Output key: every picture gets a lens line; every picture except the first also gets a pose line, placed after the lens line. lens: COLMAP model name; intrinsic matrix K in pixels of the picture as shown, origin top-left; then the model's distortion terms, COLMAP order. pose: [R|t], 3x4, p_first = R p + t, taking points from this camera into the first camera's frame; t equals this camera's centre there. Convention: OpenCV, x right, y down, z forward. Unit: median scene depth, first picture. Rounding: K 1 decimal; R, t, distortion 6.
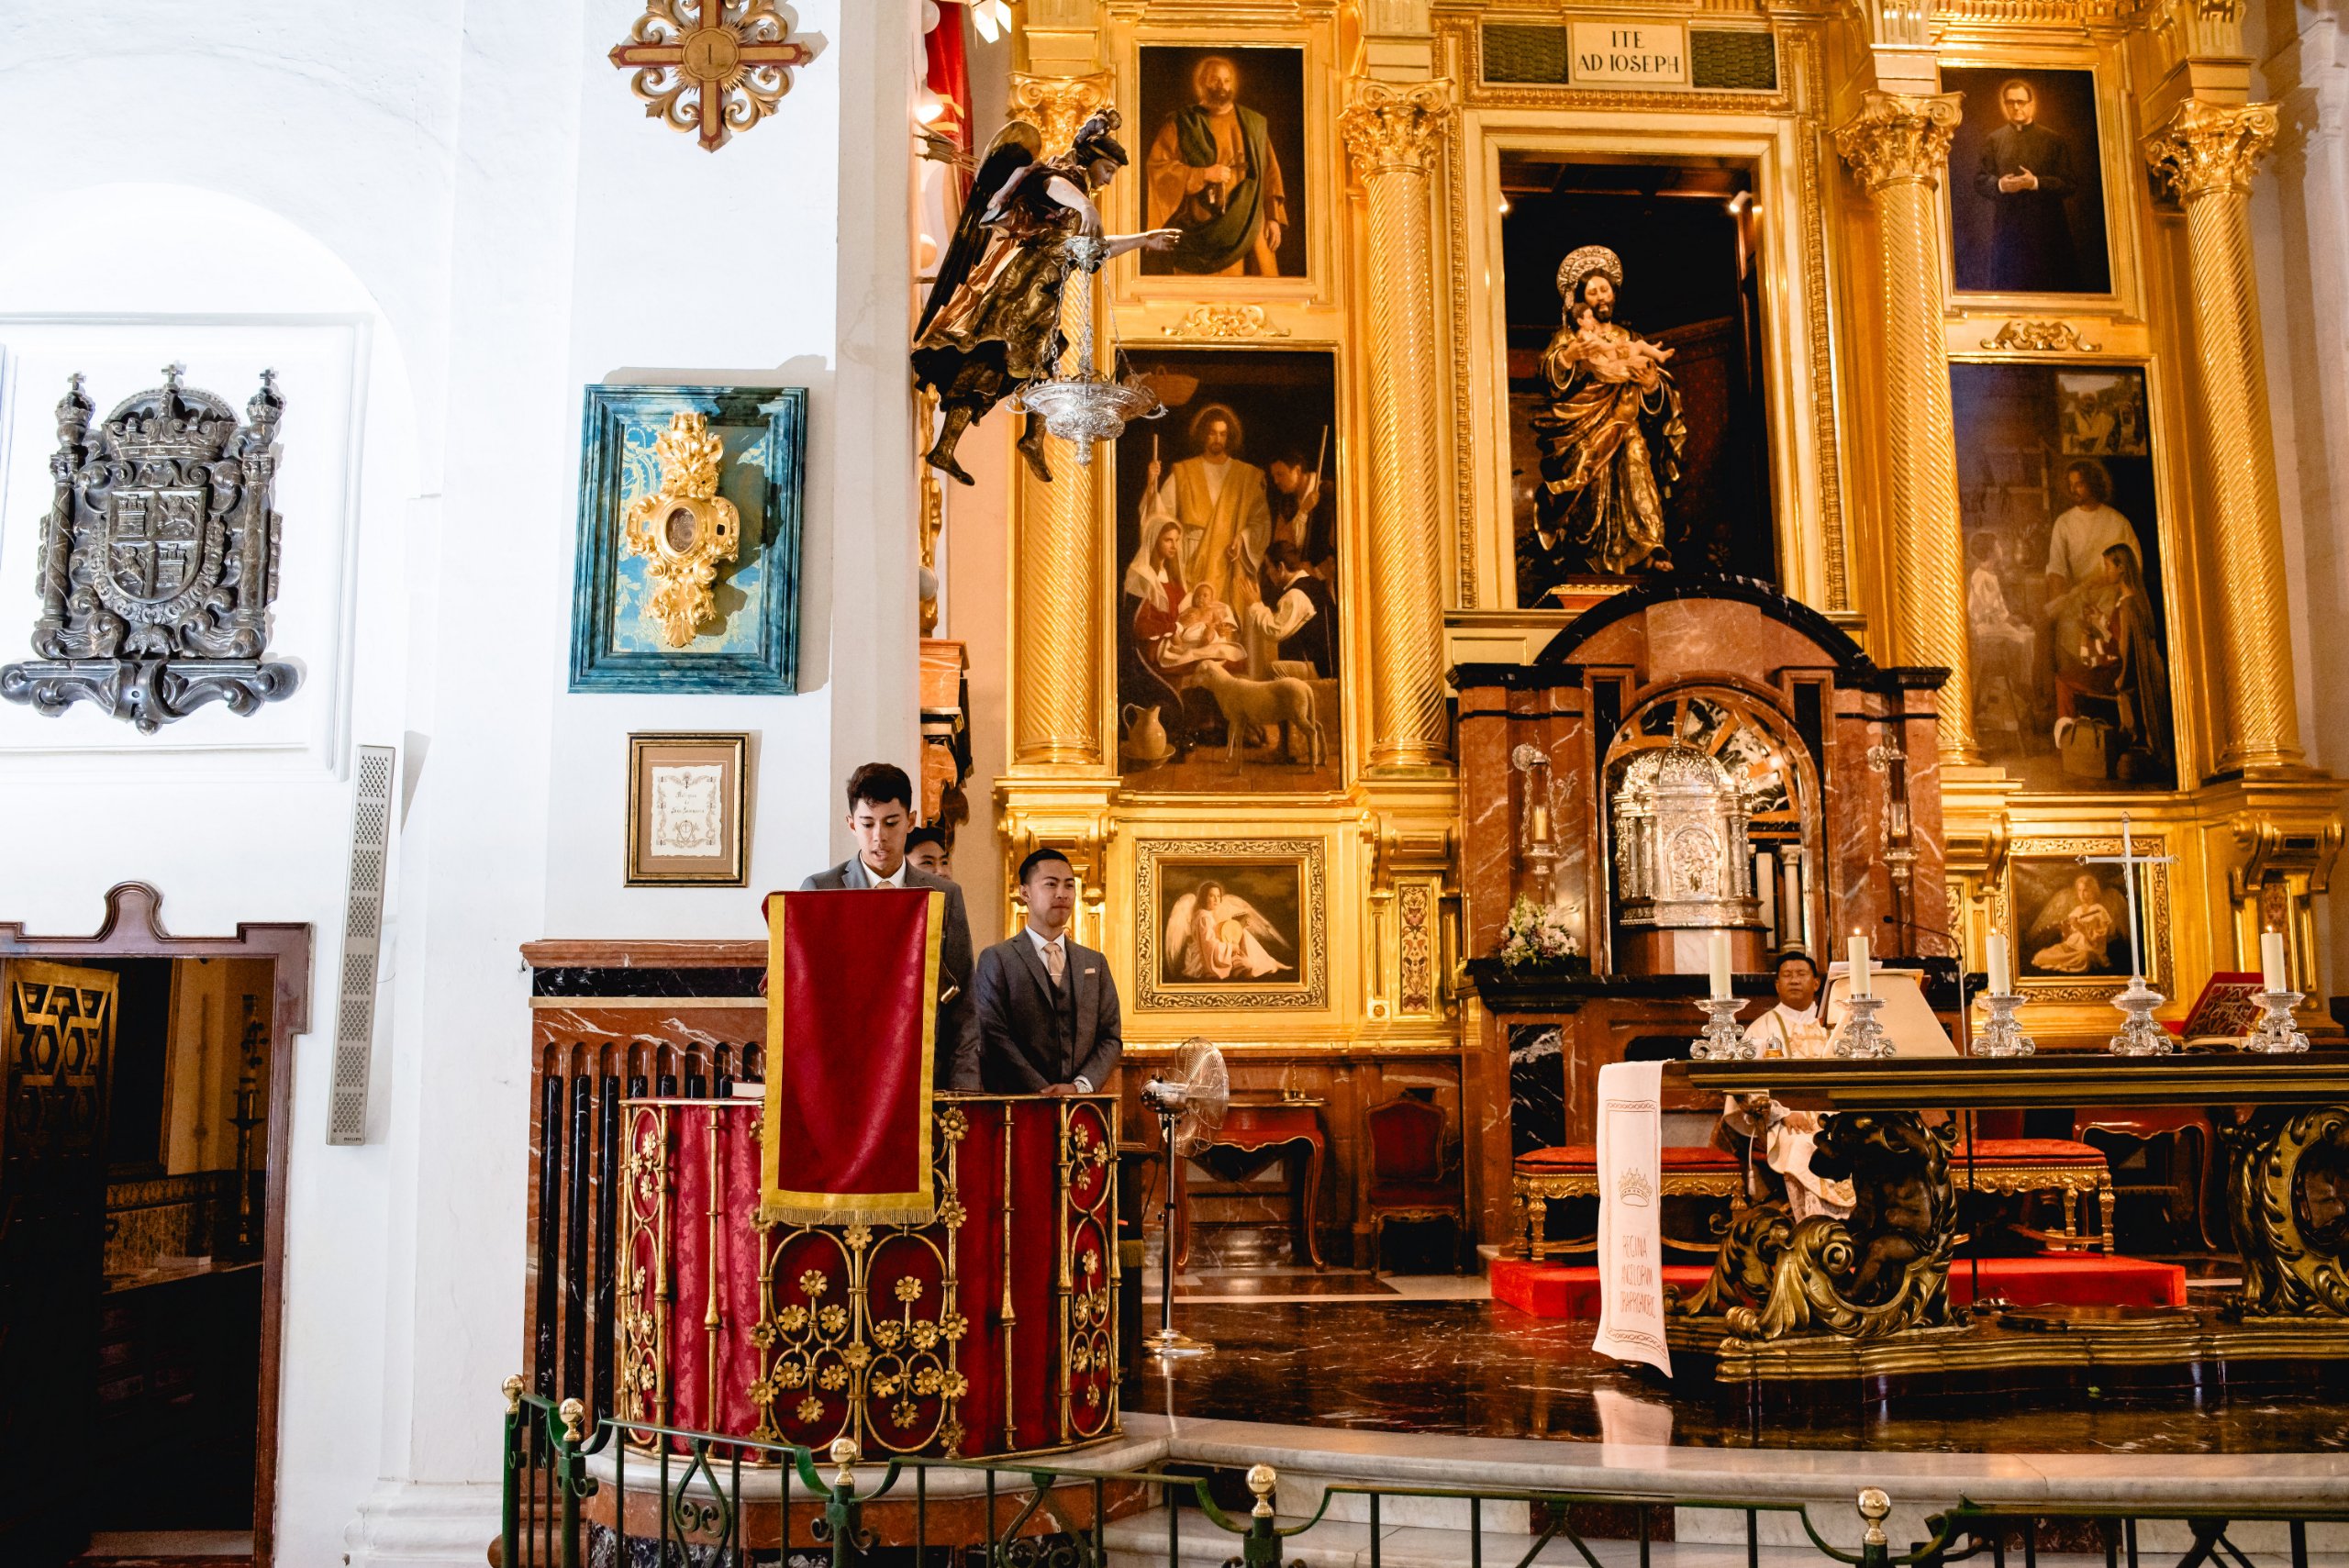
lens RADIAL K [[2229.4, 0, 1179.6], [0, 2229.4, 775.8], [0, 0, 1]] dist [-0.072650, 0.000000]
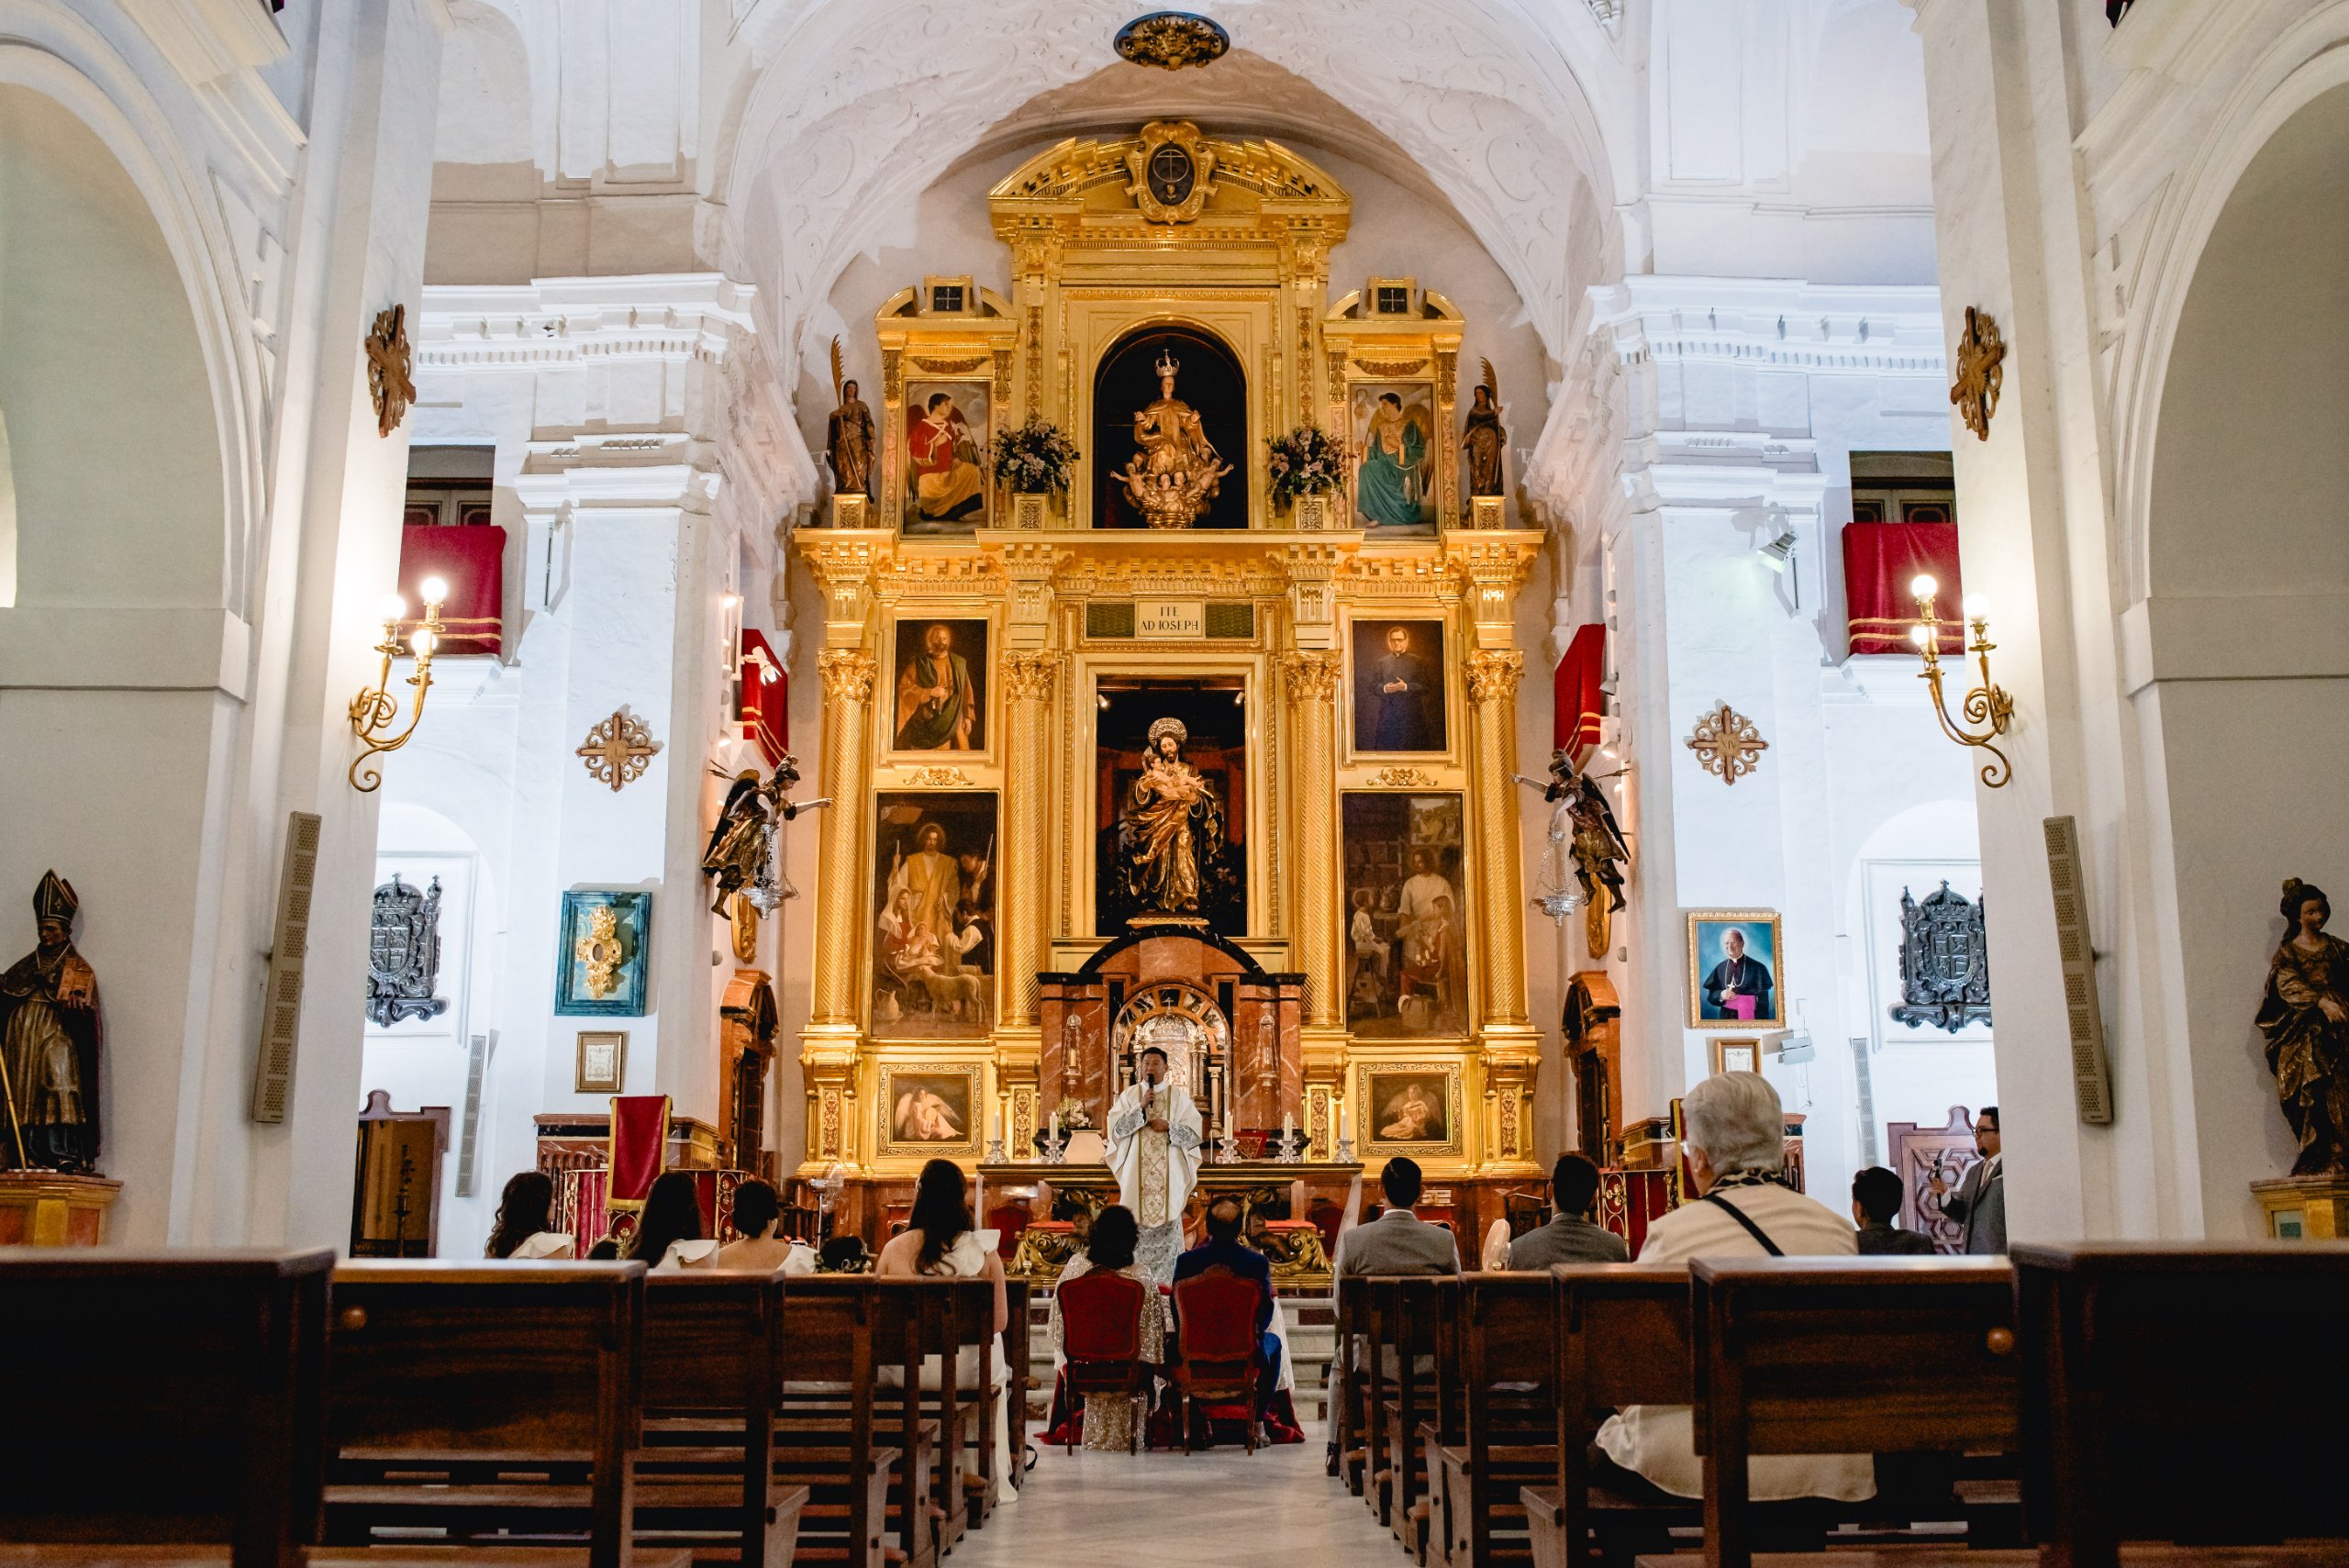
lens RADIAL K [[2229.4, 0, 1160.8], [0, 2229.4, 796.6], [0, 0, 1]] dist [-0.072650, 0.000000]
pose [[0.999051, -0.003638, -0.043401, 0.311242], [0.000428, 0.997276, -0.073754, -0.059196], [0.043552, 0.073665, 0.996332, -0.891125]]
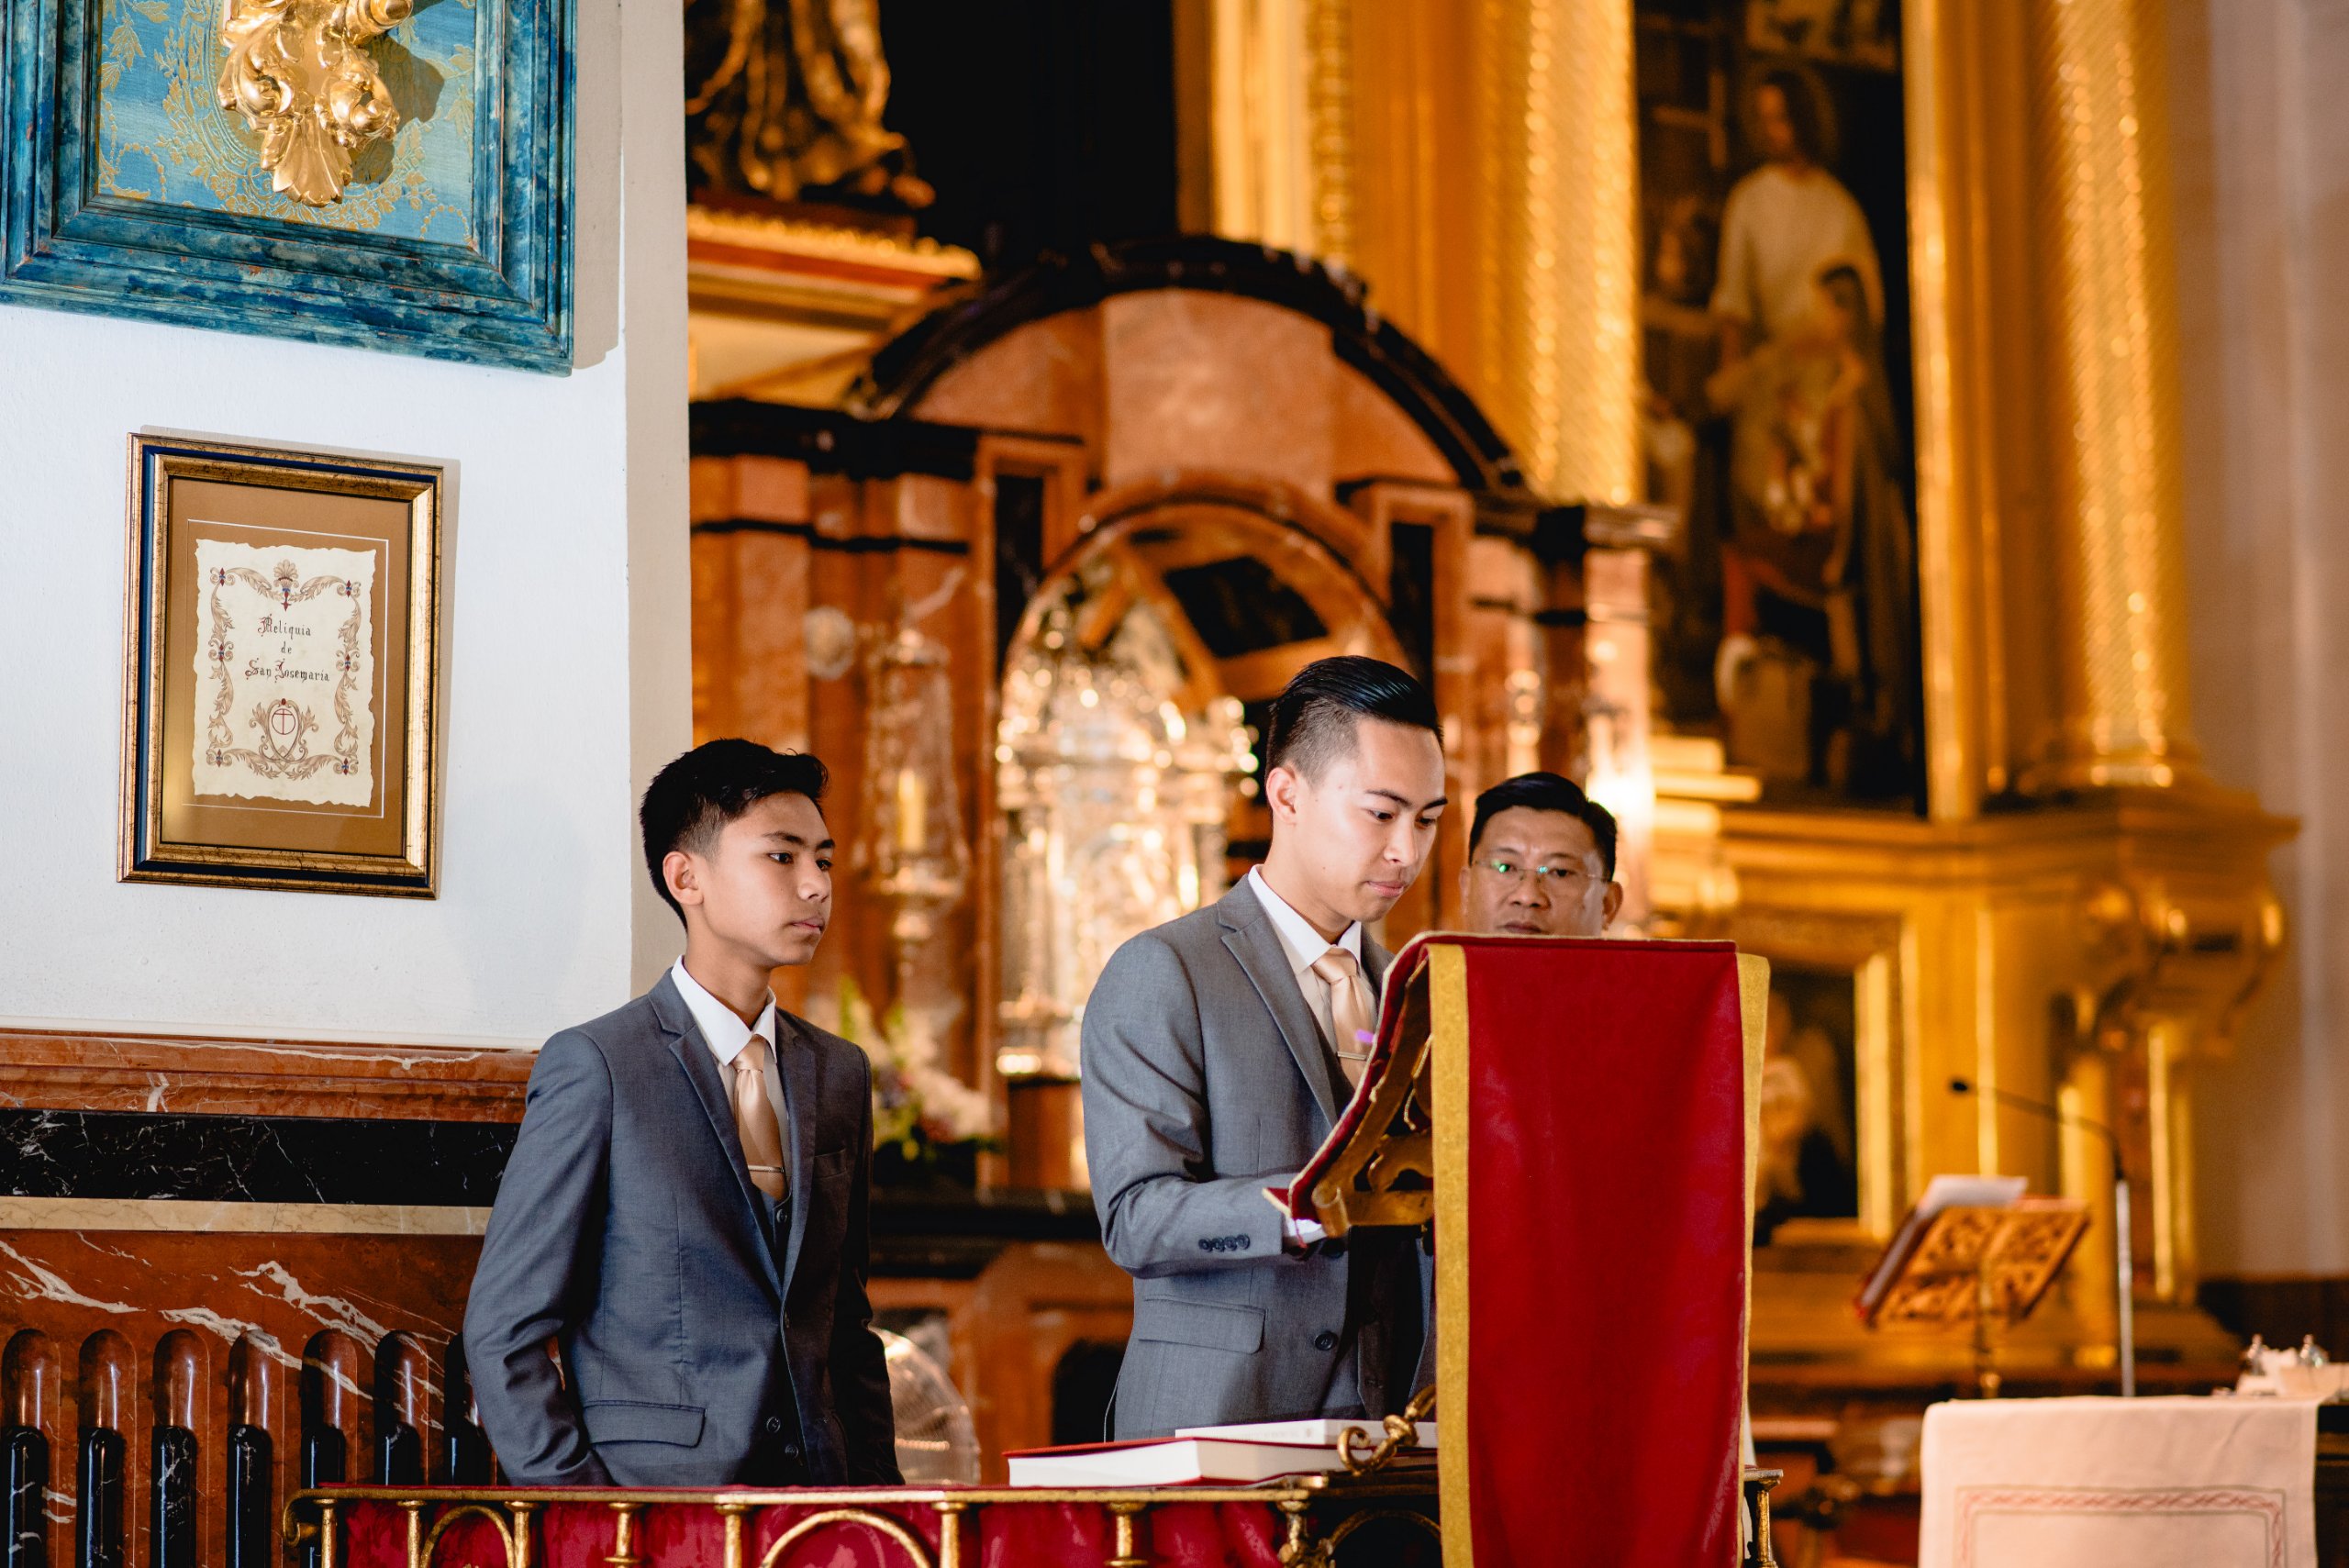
lens RADIAL K [[5724.9, 0, 1172.8], [0, 5724.9, 777.8], [0, 0, 1]] dist [0.023454, 0.000000]
pose [[0.838509, 0.062693, 0.541269, -0.350060], [-0.072549, 0.997360, -0.003131, 0.014793], [-0.540036, -0.036643, 0.840844, 0.096194]]
